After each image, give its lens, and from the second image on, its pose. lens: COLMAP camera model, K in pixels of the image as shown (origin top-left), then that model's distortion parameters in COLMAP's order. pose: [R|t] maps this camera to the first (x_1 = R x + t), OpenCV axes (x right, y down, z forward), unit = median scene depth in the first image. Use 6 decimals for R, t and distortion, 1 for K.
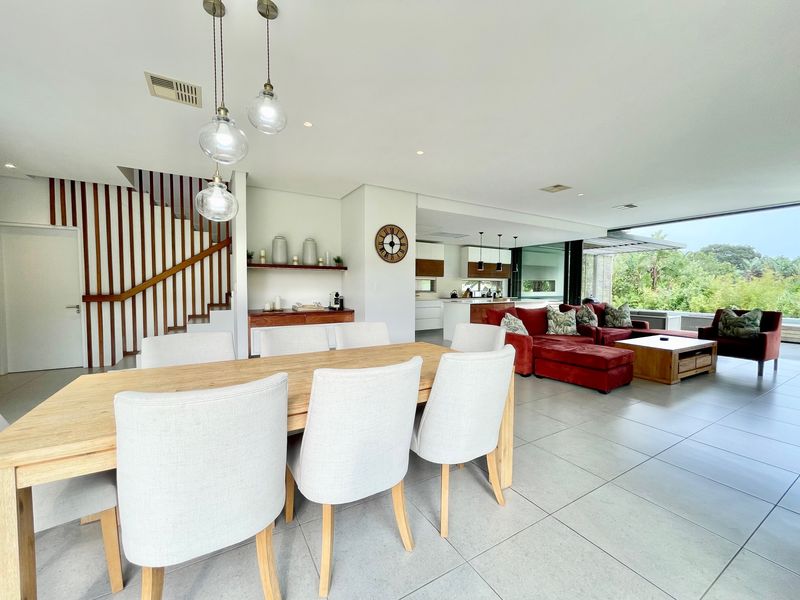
lens RADIAL K [[322.7, 0, 398.8], [0, 322.7, 301.2], [0, 0, 1]] dist [-0.002386, 0.000031]
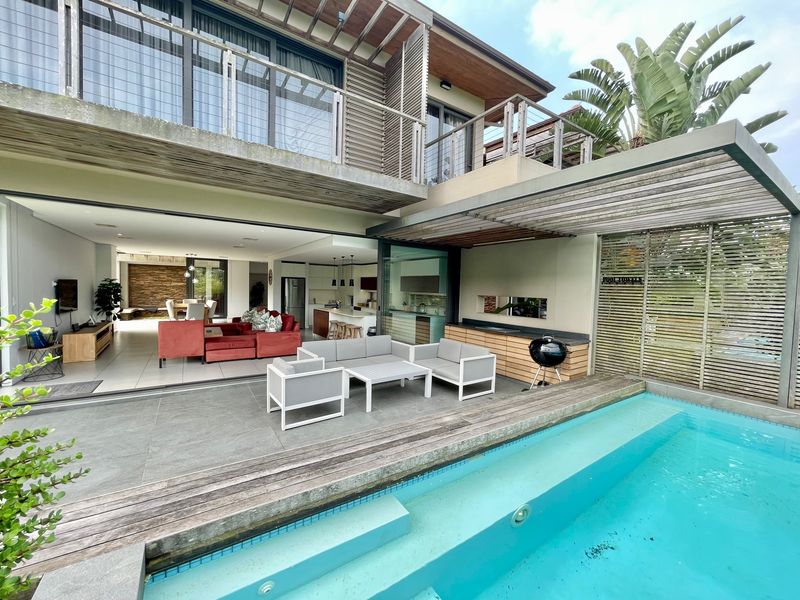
lens RADIAL K [[322.7, 0, 398.8], [0, 322.7, 301.2], [0, 0, 1]] dist [-0.002386, 0.000031]
pose [[0.052390, 0.041931, -0.997746, 1.356019], [-0.062721, 0.997284, 0.038618, -0.086322], [0.996655, 0.060557, 0.054878, 0.992505]]
